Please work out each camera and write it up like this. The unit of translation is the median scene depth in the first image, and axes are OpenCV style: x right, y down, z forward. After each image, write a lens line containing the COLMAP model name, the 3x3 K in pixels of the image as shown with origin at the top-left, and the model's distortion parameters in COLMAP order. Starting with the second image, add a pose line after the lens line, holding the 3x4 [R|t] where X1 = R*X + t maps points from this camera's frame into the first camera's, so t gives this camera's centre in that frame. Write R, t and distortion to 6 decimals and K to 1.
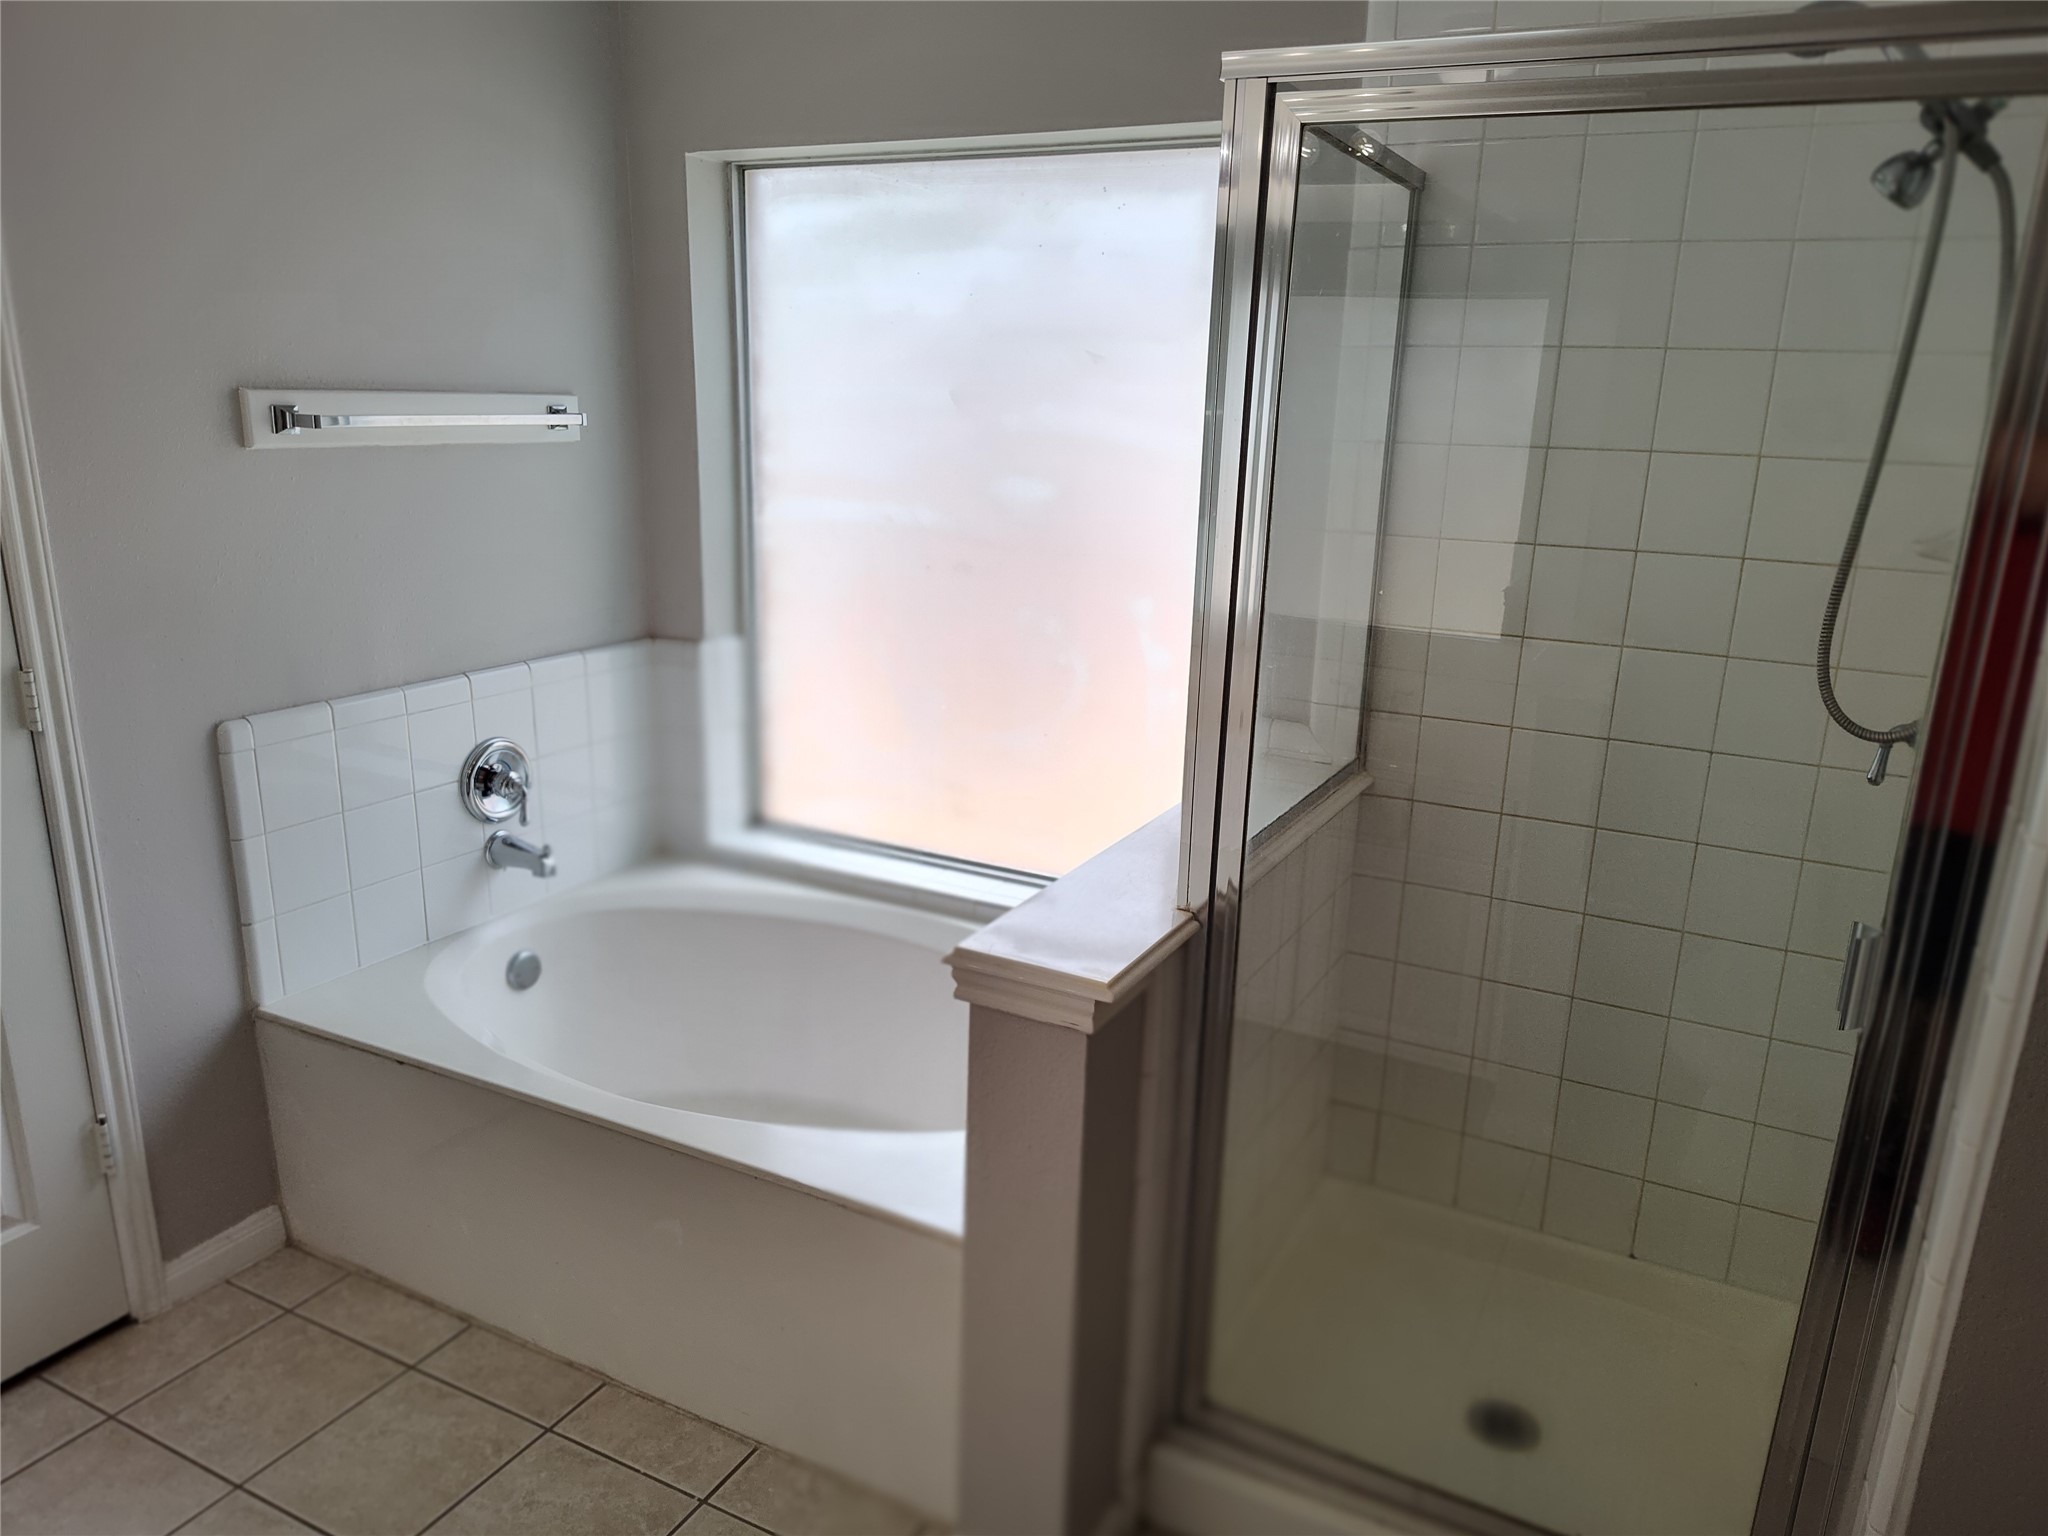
lens RADIAL K [[1405.5, 0, 1032.3], [0, 1405.5, 771.8], [0, 0, 1]] dist [-0.004124, -0.002493]
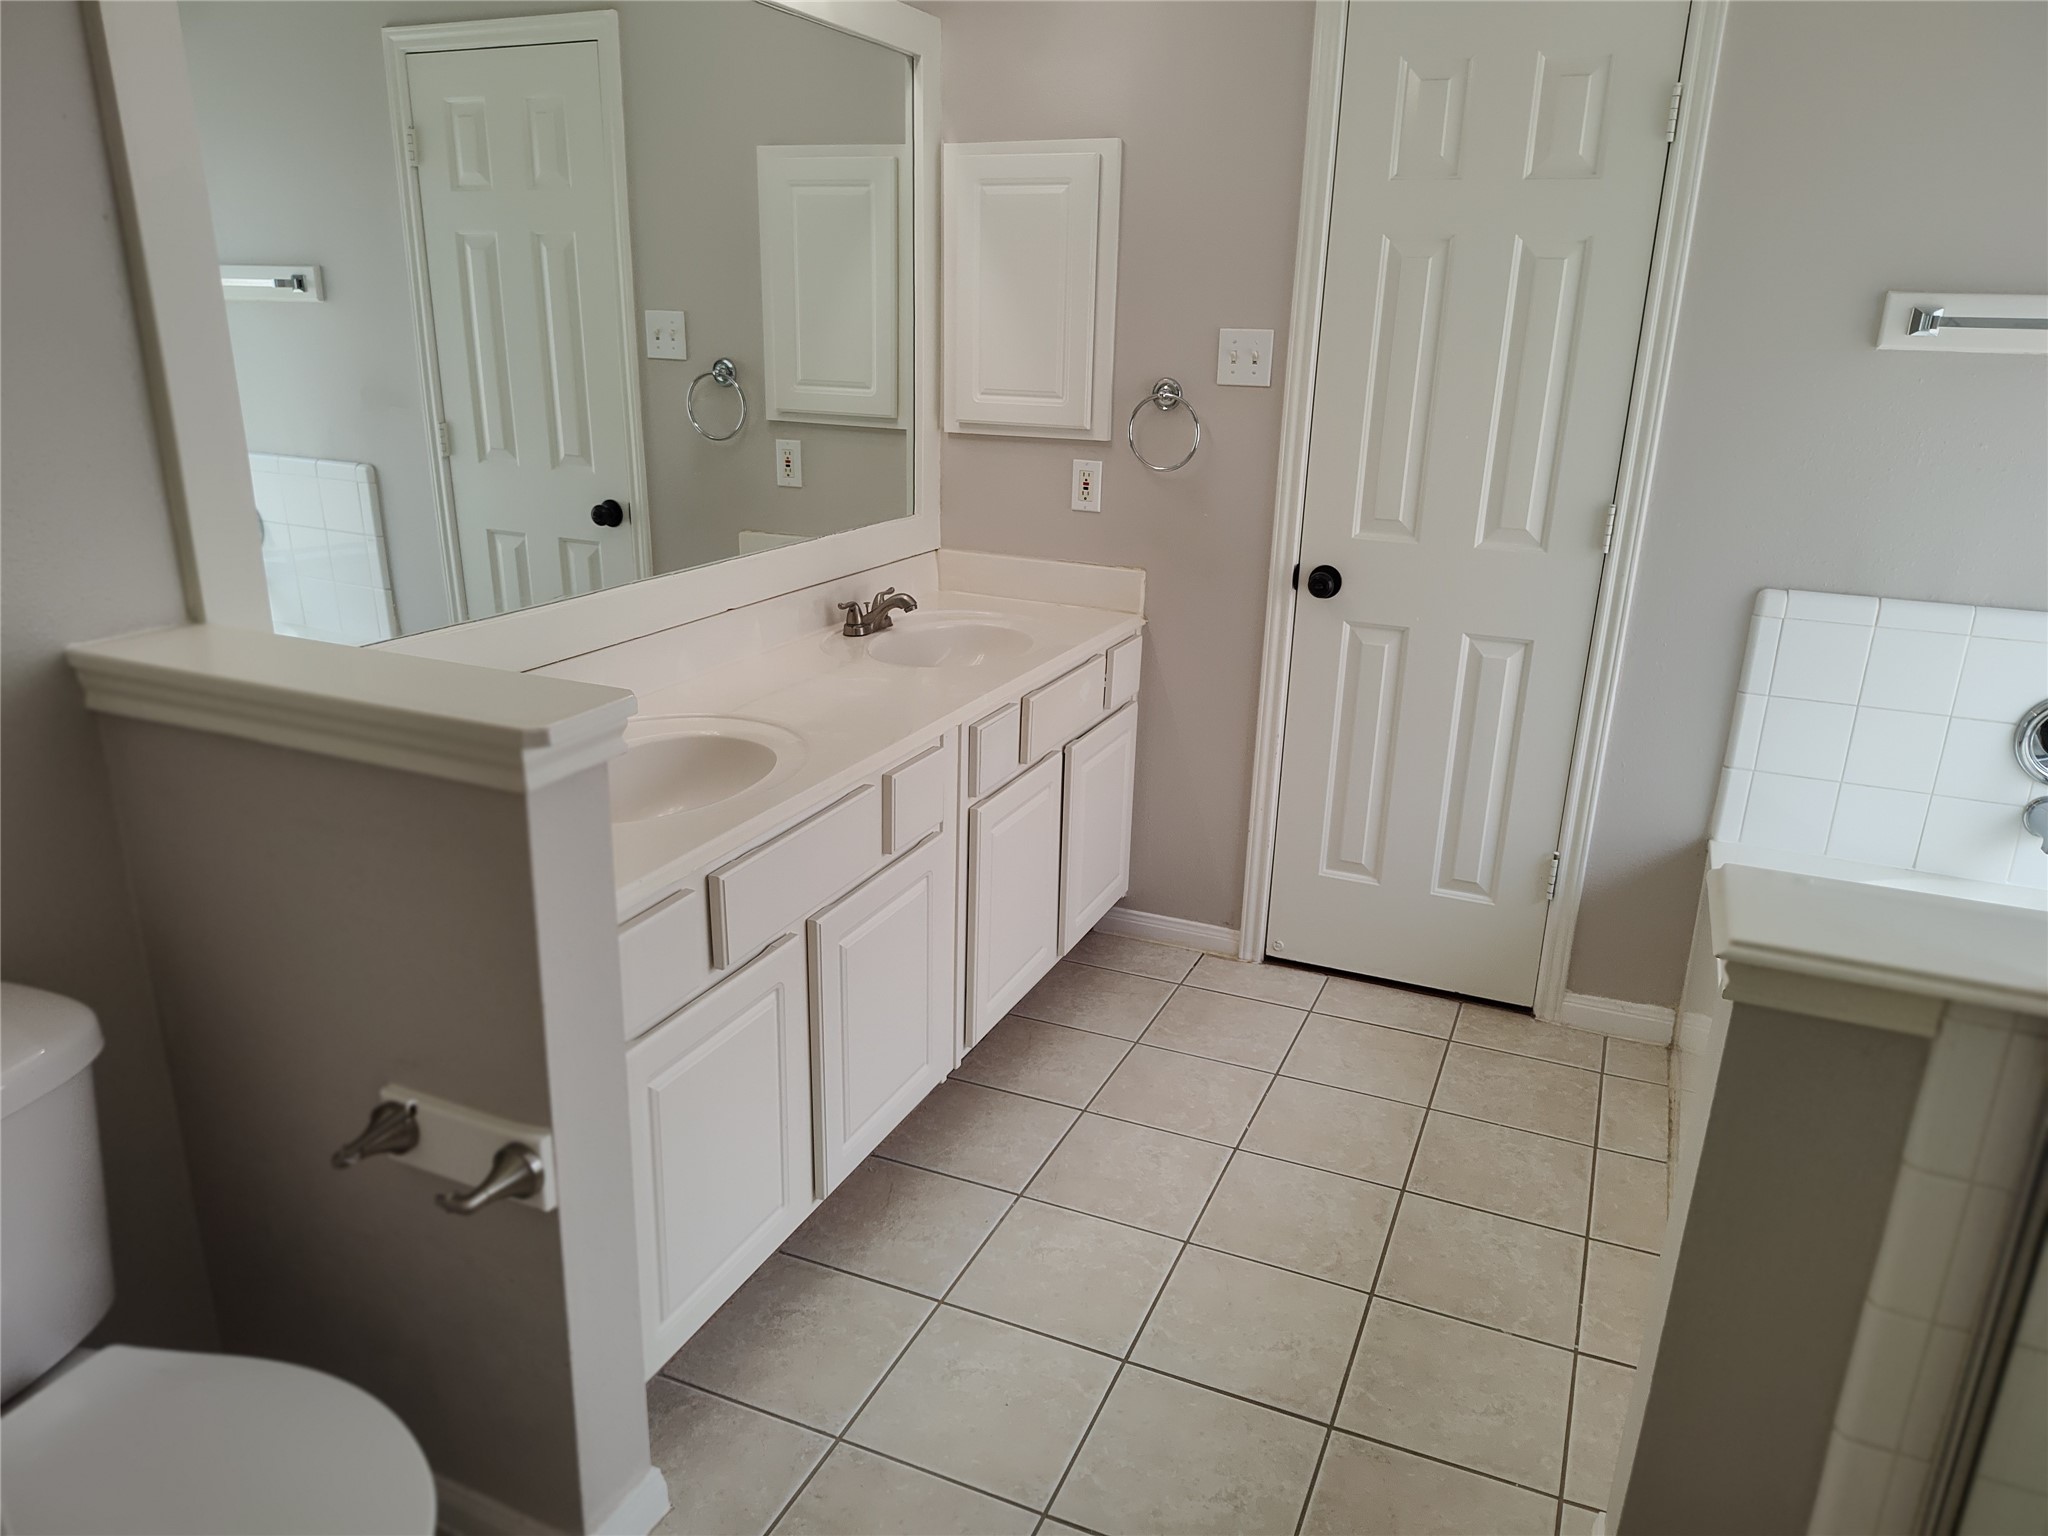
lens RADIAL K [[1405.5, 0, 1028.8], [0, 1405.5, 772.1], [0, 0, 1]] dist [-0.004124, -0.002493]
pose [[0.062792, 0.285391, -0.956352, 0.522256], [-0.272213, 0.926808, 0.258702, -0.030725], [0.960186, 0.244087, 0.135883, 0.312230]]
